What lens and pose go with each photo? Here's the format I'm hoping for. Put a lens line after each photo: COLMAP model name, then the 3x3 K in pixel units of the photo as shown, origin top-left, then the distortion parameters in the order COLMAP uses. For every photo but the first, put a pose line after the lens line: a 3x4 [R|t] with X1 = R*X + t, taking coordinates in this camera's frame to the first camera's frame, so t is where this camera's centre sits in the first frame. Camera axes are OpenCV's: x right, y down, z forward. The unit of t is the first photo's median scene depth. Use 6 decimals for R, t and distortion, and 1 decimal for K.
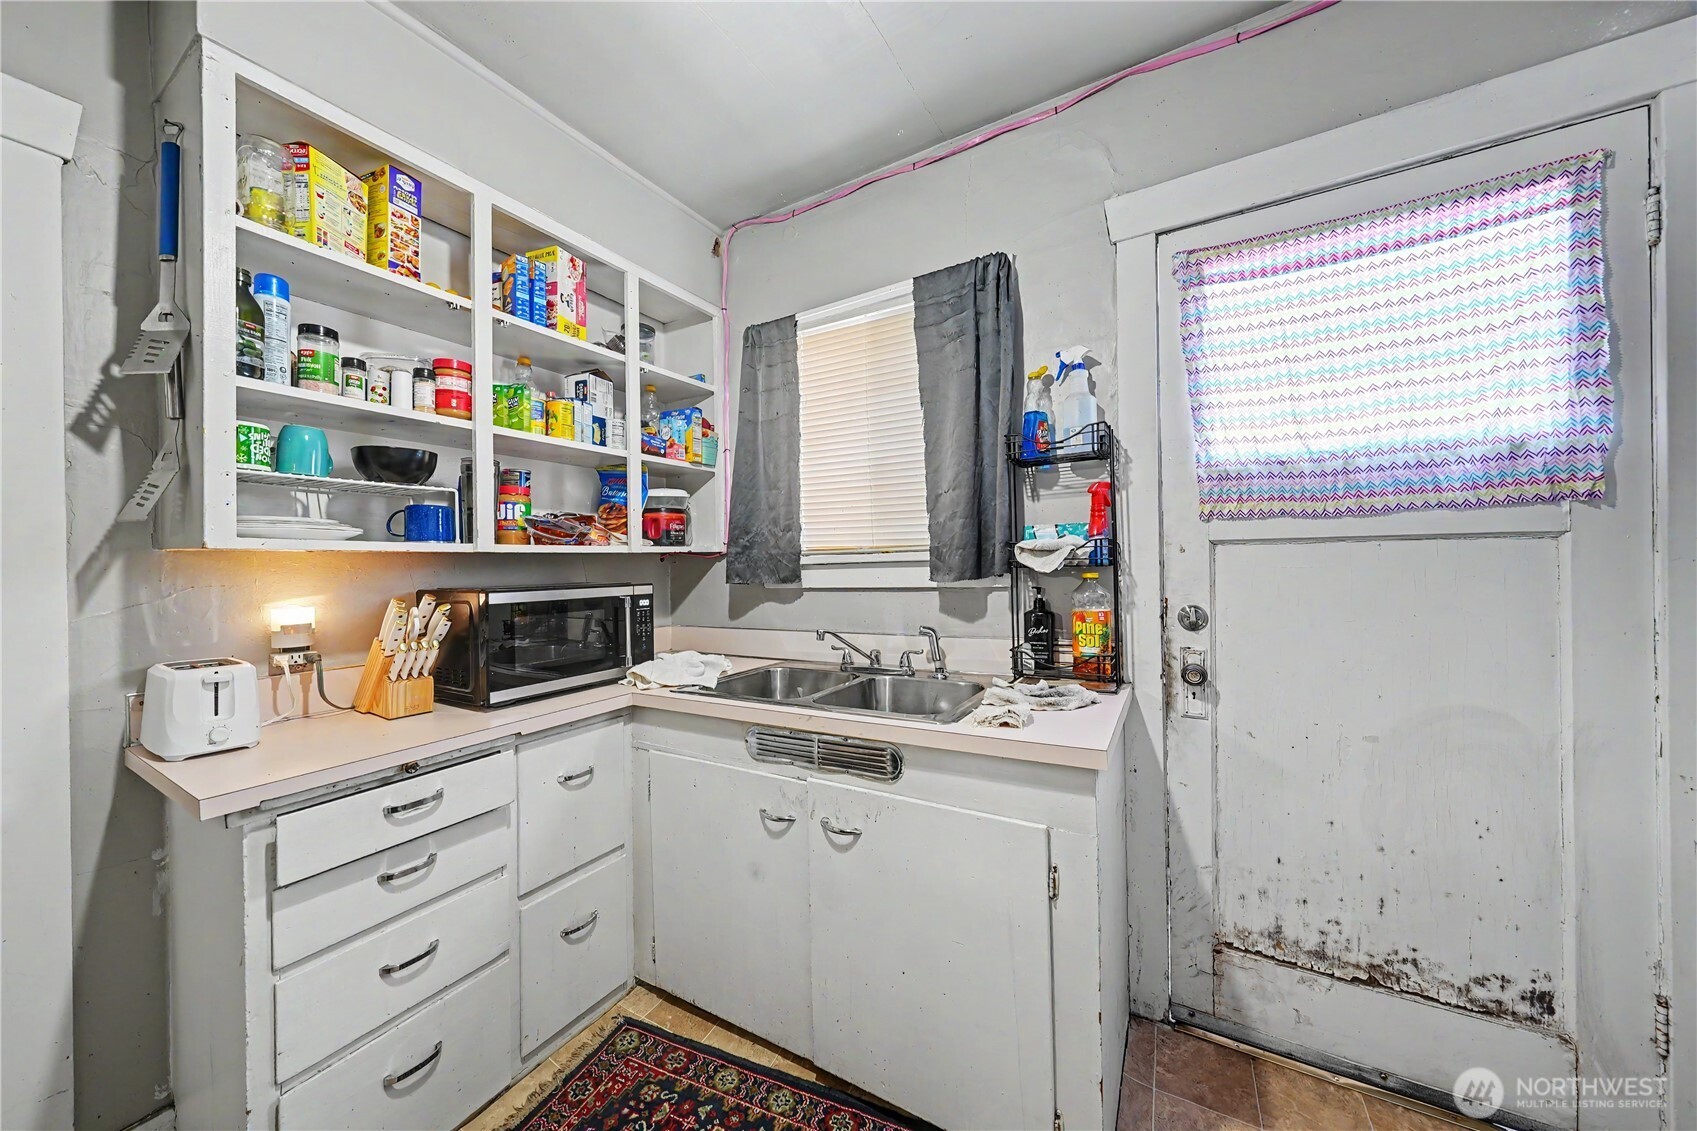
lens RADIAL K [[571.5, 0, 846.2], [0, 571.5, 558.6], [0, 0, 1]] dist [-0.003843, 0.000823]
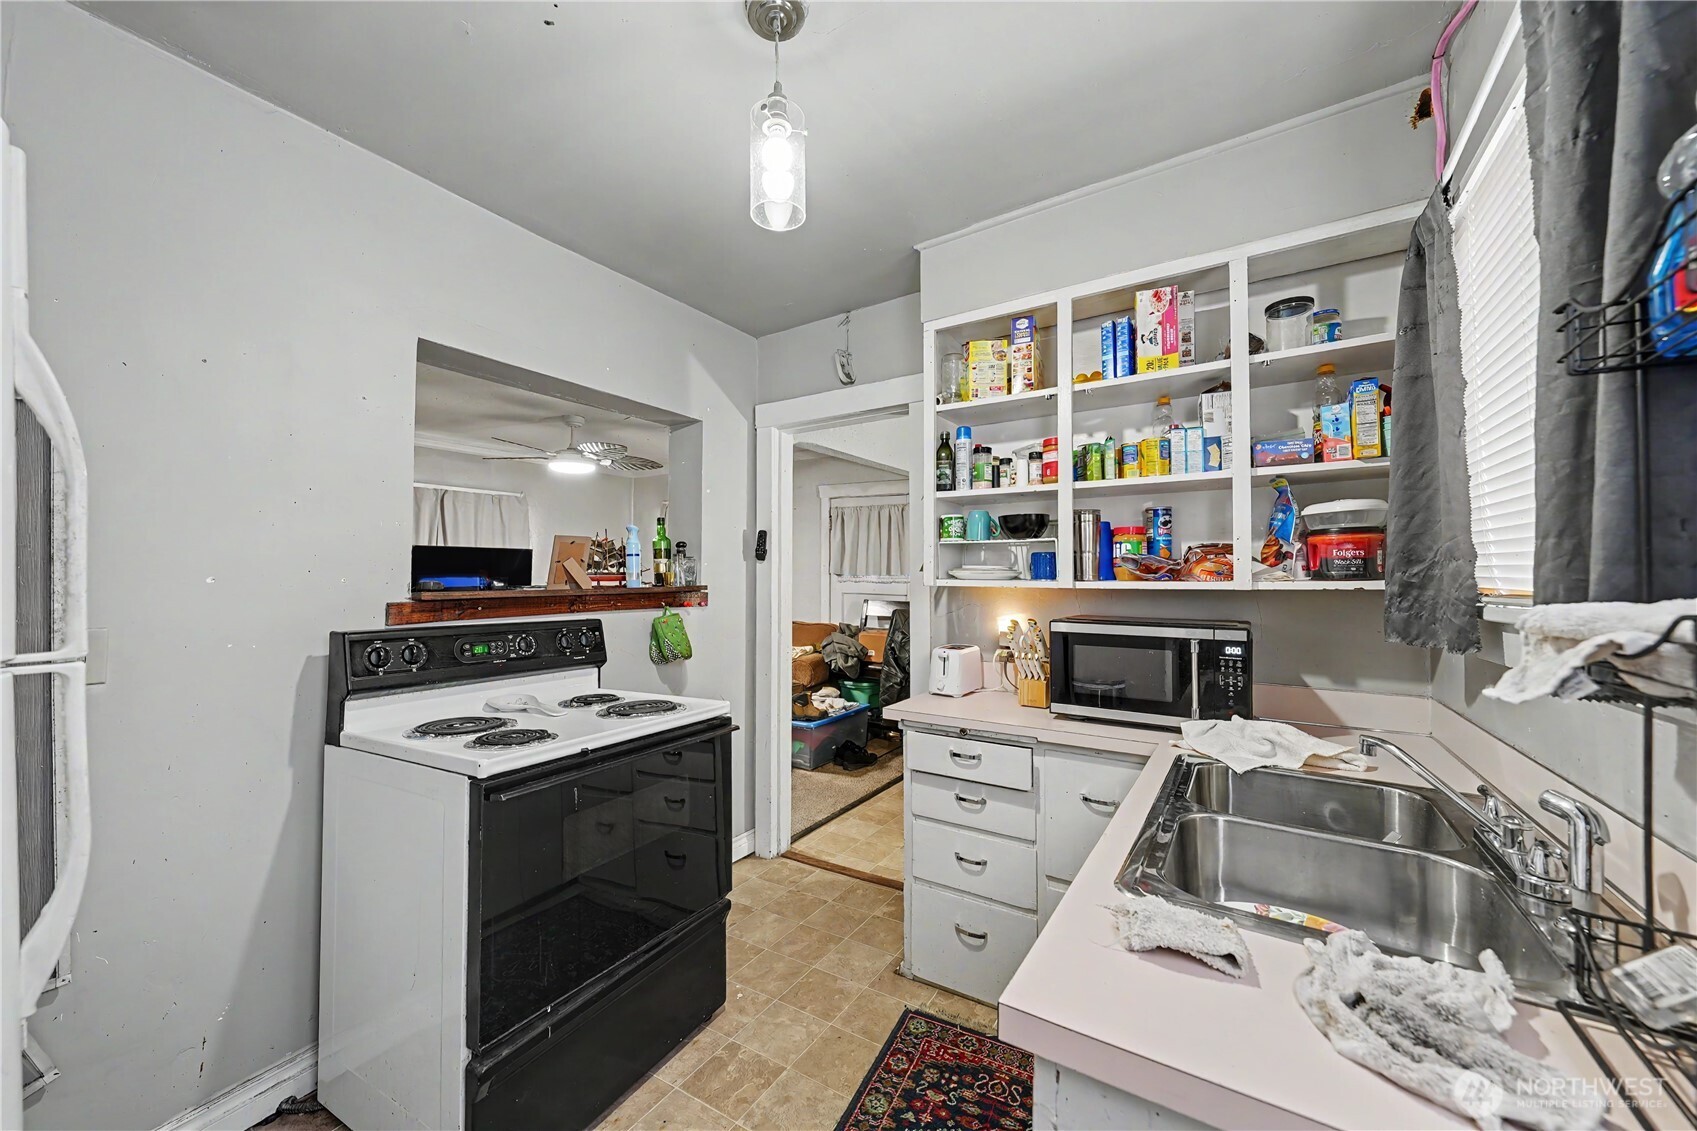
lens RADIAL K [[630.5, 0, 856.1], [0, 630.5, 565.3], [0, 0, 1]] dist [-0.004915, 0.000248]
pose [[-0.038662, -0.009904, -0.999203, 0.729986], [-0.001241, 0.999951, -0.009864, -0.046831], [0.999252, 0.000858, -0.038673, 0.607088]]
